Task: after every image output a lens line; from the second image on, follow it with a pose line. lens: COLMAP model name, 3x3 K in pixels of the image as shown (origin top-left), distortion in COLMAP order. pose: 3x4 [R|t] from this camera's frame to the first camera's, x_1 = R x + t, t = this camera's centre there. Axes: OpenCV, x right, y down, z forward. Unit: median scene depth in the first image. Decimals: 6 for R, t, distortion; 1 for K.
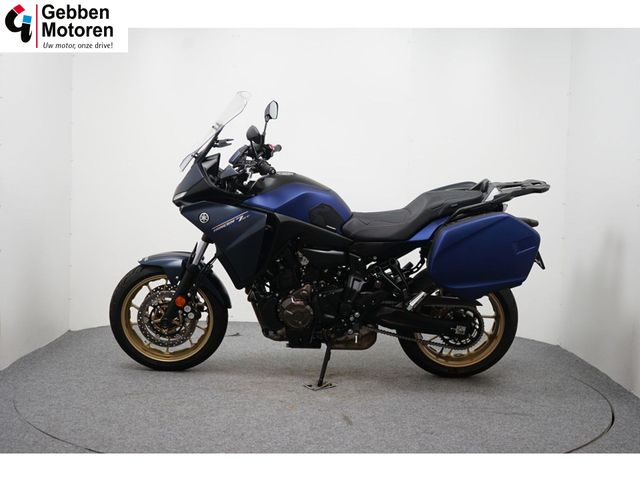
lens RADIAL K [[868.8, 0, 321.3], [0, 868.8, 240.7], [0, 0, 1]] dist [-0.004192, 0.000000]
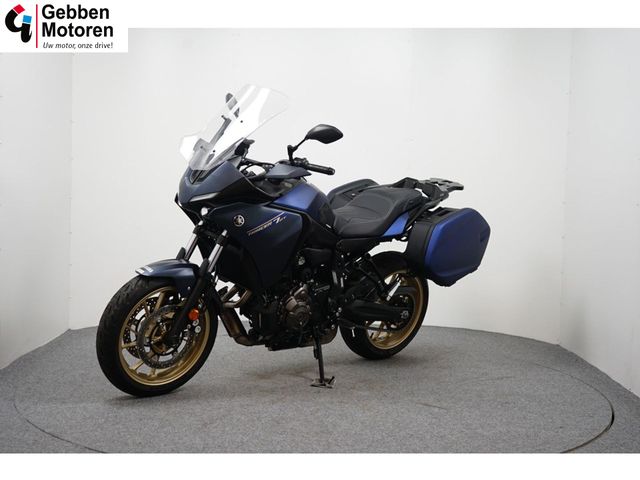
lens RADIAL K [[868.8, 0, 316.7], [0, 868.8, 236.7], [0, 0, 1]] dist [-0.004192, 0.000000]
pose [[0.769452, -0.045690, 0.637068, -0.634396], [0.038832, 0.998939, 0.024743, -0.027674], [-0.637523, 0.005700, 0.770410, 0.227959]]
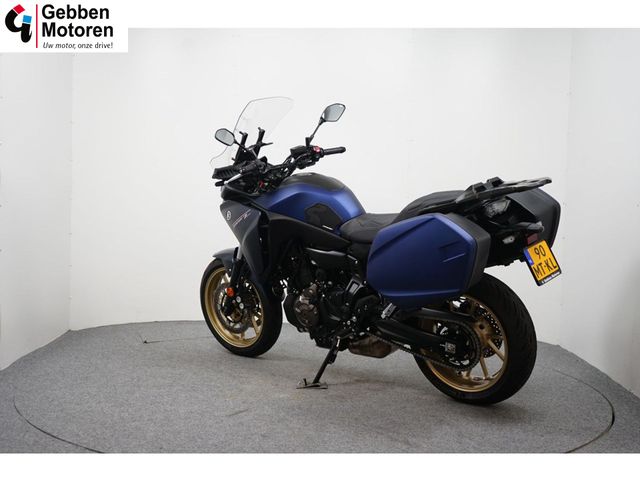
lens RADIAL K [[868.8, 0, 320.1], [0, 868.8, 238.5], [0, 0, 1]] dist [-0.004192, 0.000000]
pose [[0.740593, 0.030582, -0.671258, 0.663962], [-0.046870, 0.998882, -0.006203, 0.003663], [0.670317, 0.036056, 0.741198, 0.255989]]
